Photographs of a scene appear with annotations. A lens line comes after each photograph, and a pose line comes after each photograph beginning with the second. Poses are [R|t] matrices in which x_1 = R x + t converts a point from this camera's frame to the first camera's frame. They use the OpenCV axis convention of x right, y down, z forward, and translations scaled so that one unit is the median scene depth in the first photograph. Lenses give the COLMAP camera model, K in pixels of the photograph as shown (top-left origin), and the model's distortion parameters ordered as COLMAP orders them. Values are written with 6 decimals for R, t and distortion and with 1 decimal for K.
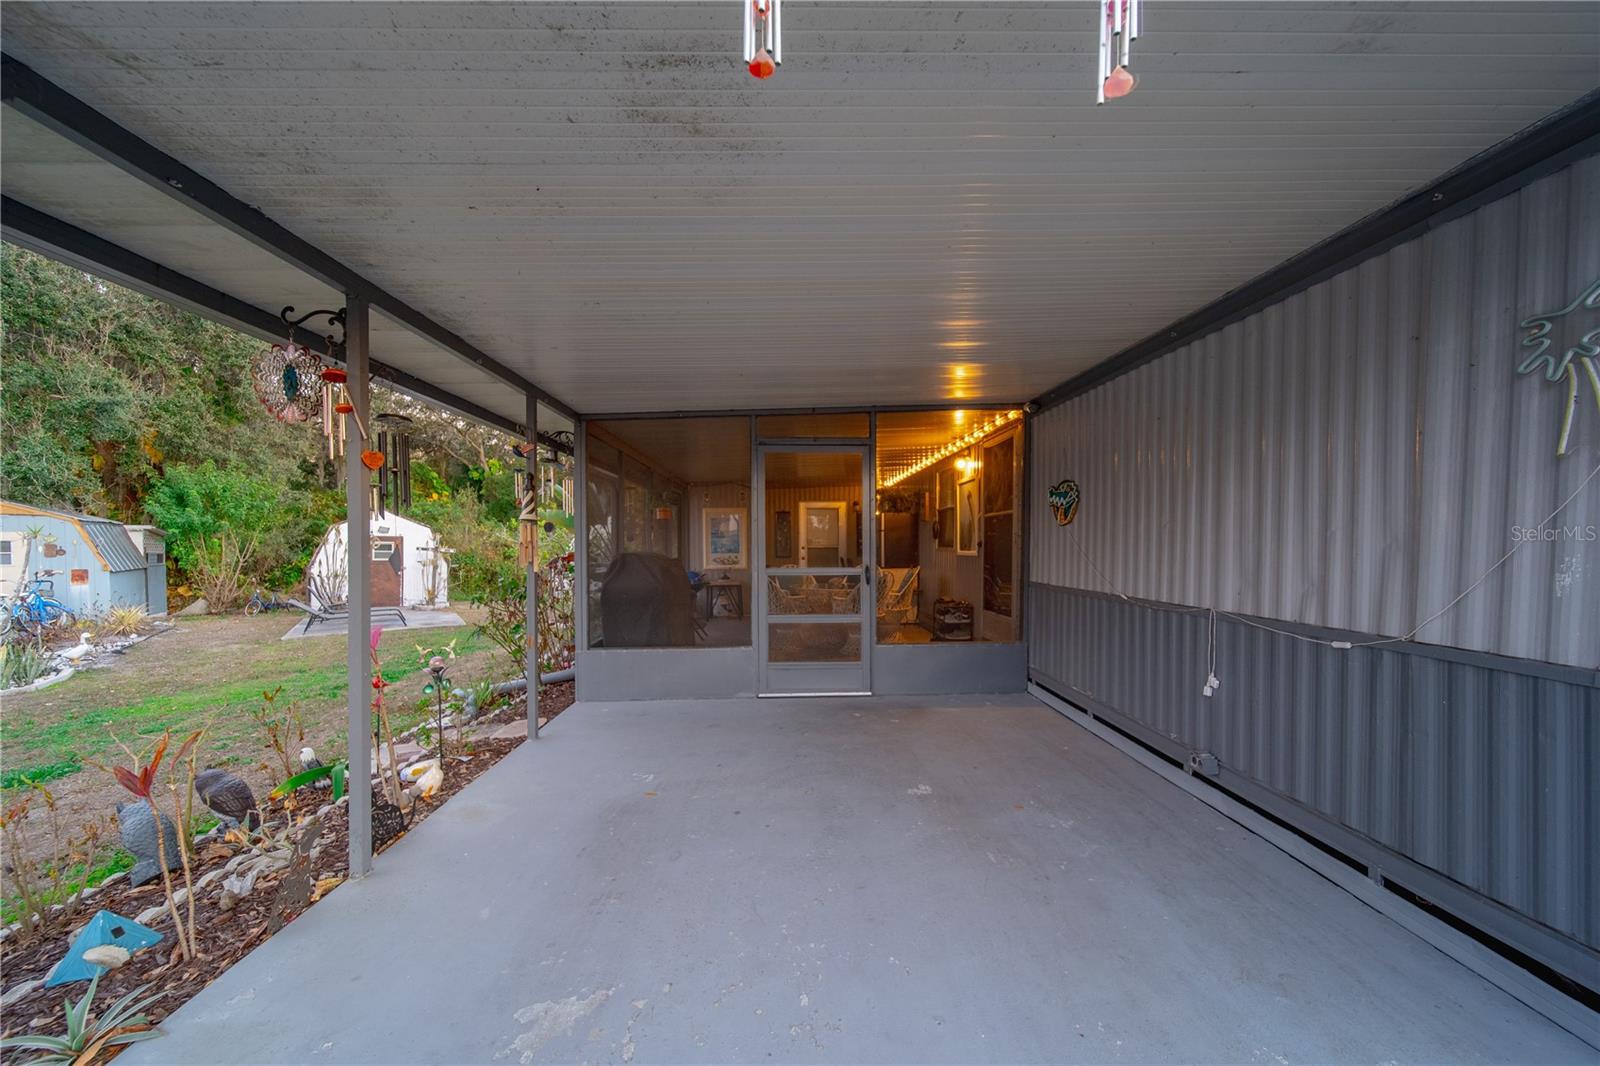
lens RADIAL K [[559.3, 0, 795.3], [0, 559.3, 544.3], [0, 0, 1]] dist [0.001503, -0.000008]
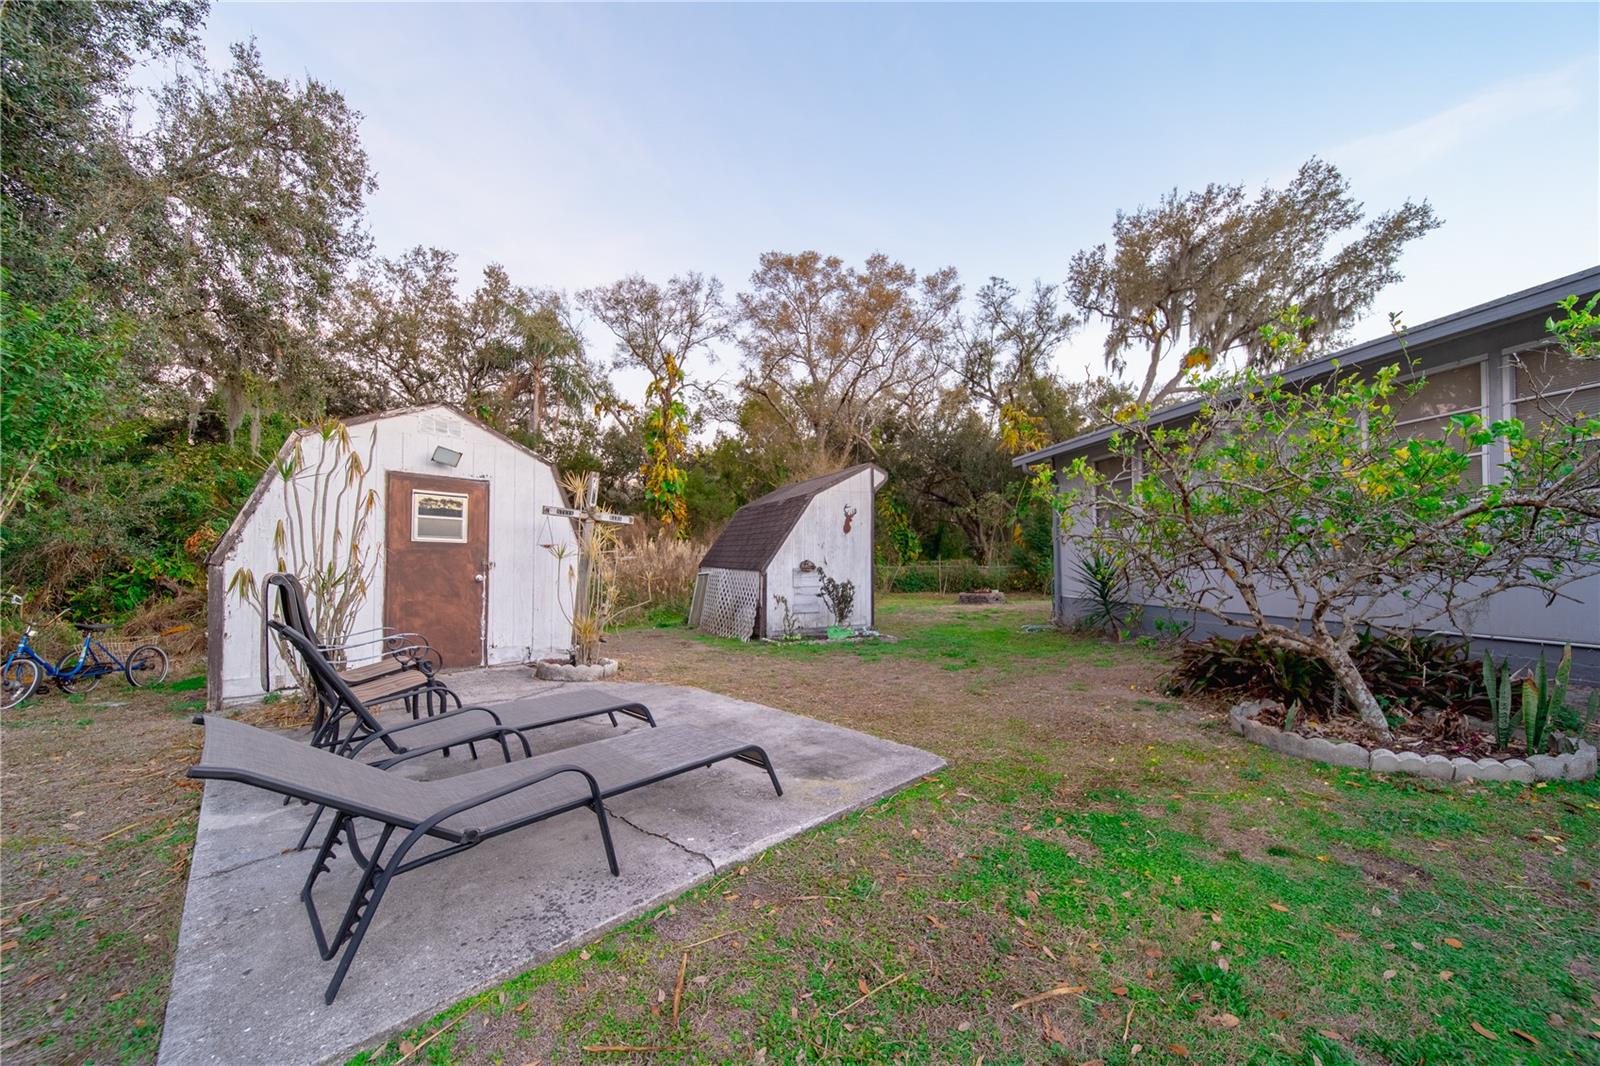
lens RADIAL K [[559.3, 0, 803.6], [0, 559.3, 544.0], [0, 0, 1]] dist [0.001503, -0.000008]
pose [[0.987872, 0.001430, 0.155263, -0.548562], [0.002875, 0.999618, -0.027495, 0.040092], [-0.155243, 0.027608, 0.987490, 0.589417]]
